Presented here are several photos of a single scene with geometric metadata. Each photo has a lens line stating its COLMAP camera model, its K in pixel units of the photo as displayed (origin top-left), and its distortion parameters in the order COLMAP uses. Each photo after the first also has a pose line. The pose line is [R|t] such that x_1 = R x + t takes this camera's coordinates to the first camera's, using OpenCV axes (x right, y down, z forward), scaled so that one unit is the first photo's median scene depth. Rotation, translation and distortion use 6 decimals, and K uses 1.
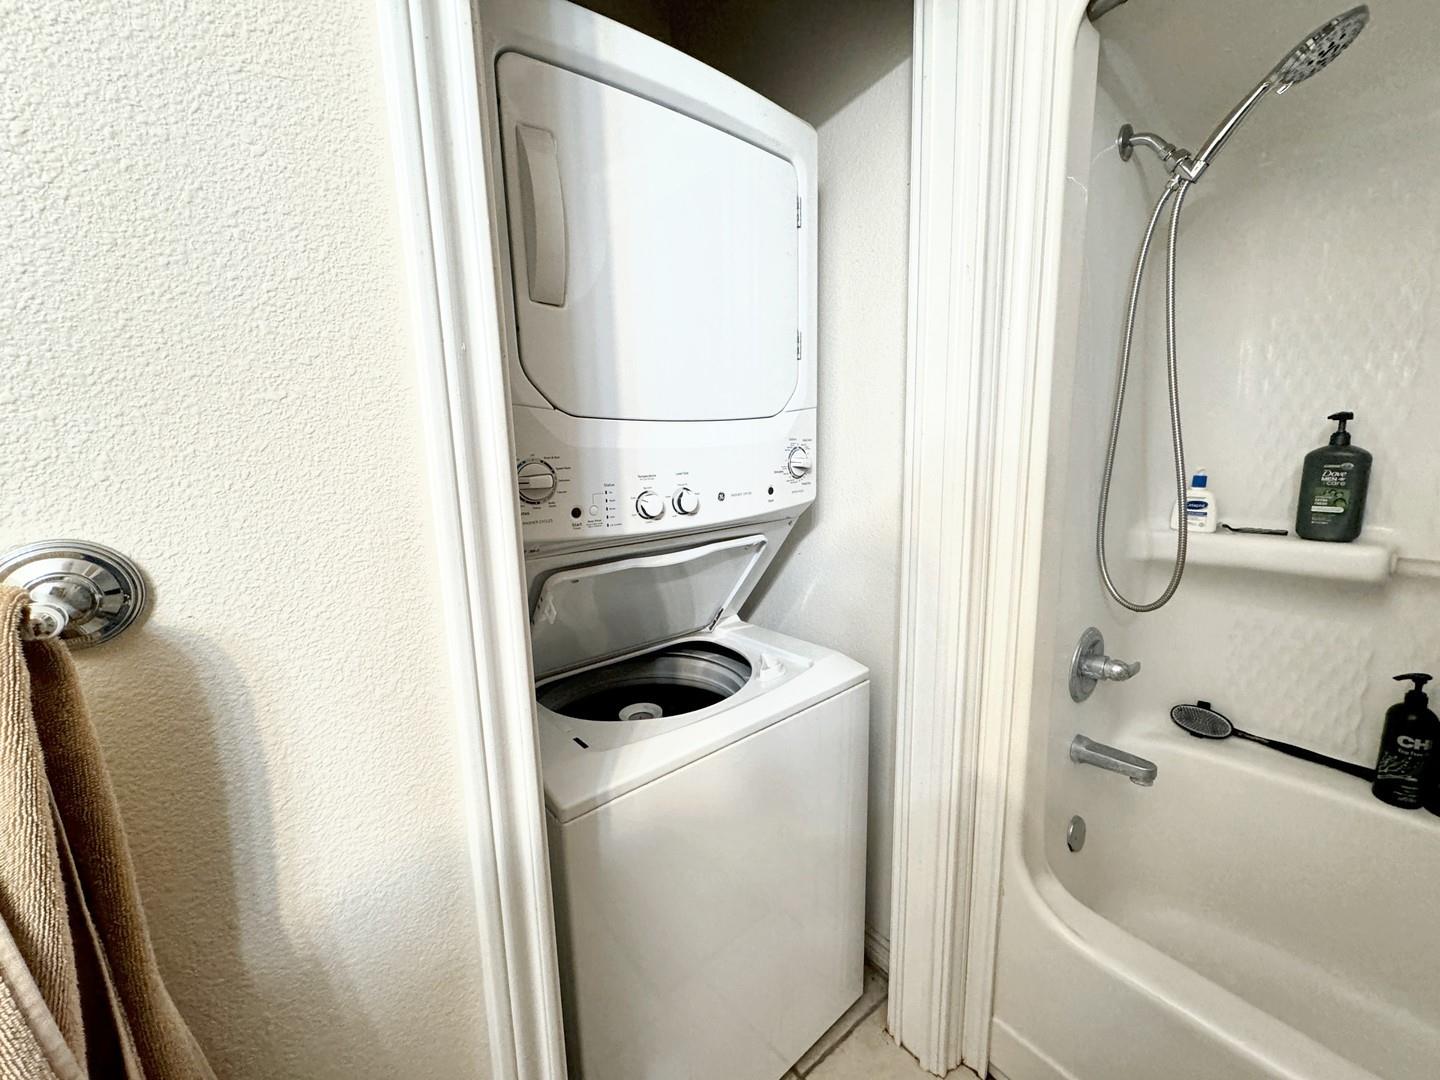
lens RADIAL K [[571.0, 0, 721.3], [0, 571.0, 540.1], [0, 0, 1]] dist [-0.000881, -0.000269]
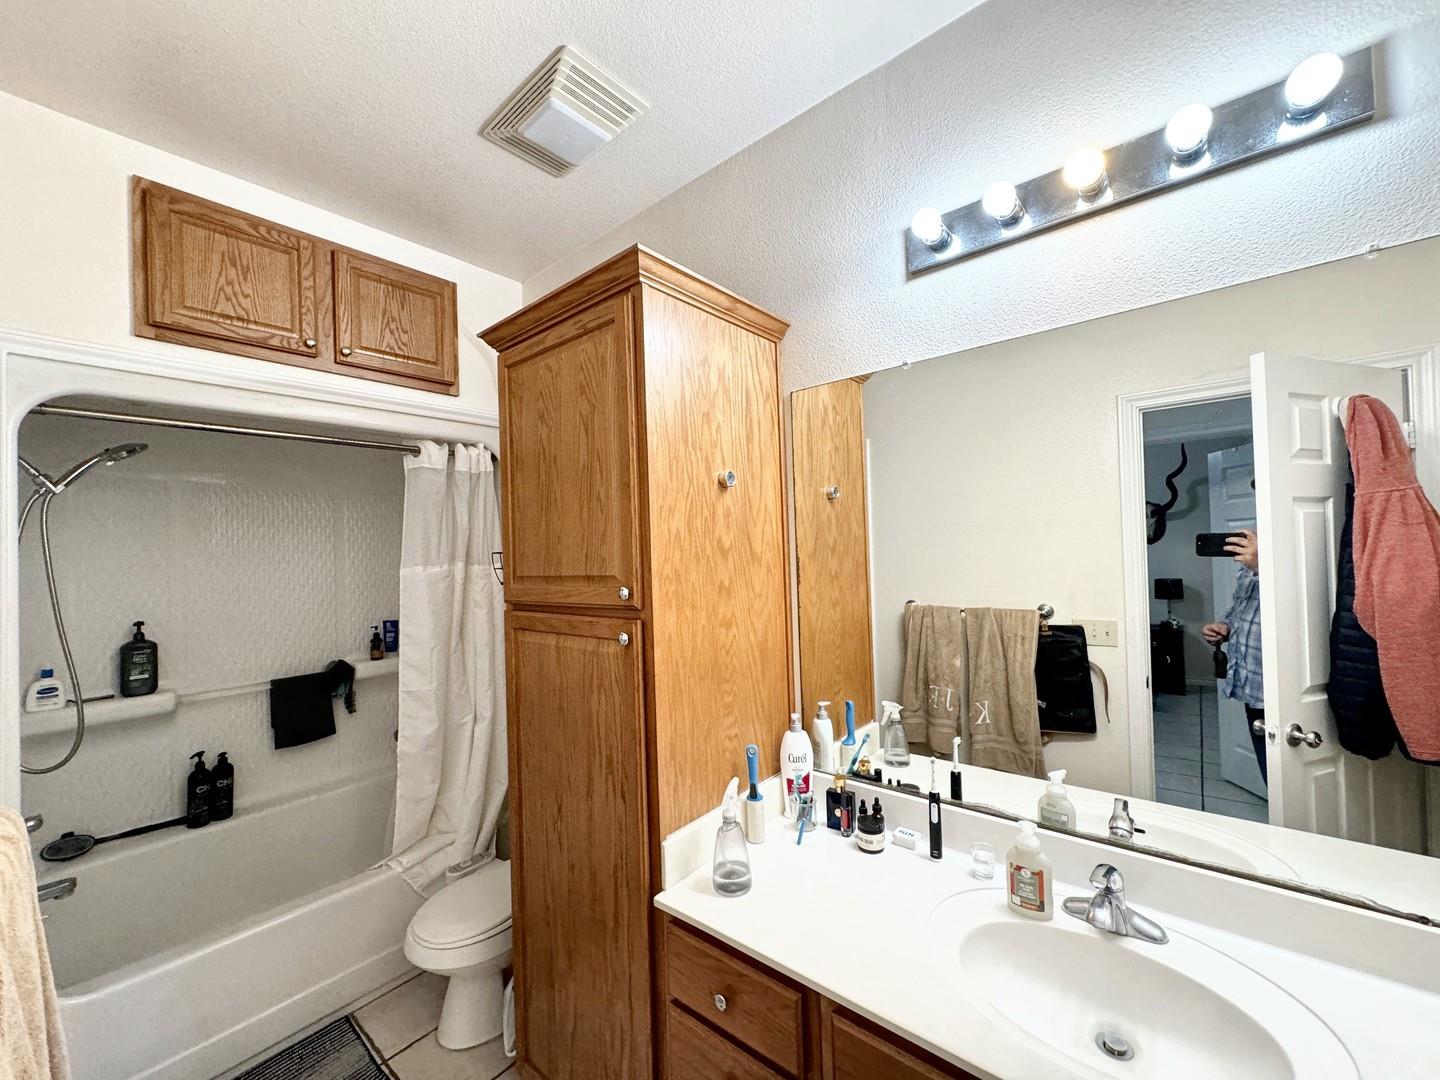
lens RADIAL K [[571.0, 0, 721.3], [0, 571.0, 540.1], [0, 0, 1]] dist [-0.000881, -0.000269]
pose [[-0.209949, 0.055659, 0.976127, -0.998839], [0.194011, 0.980897, -0.014203, -0.092822], [-0.958270, 0.186397, -0.216736, -0.385568]]
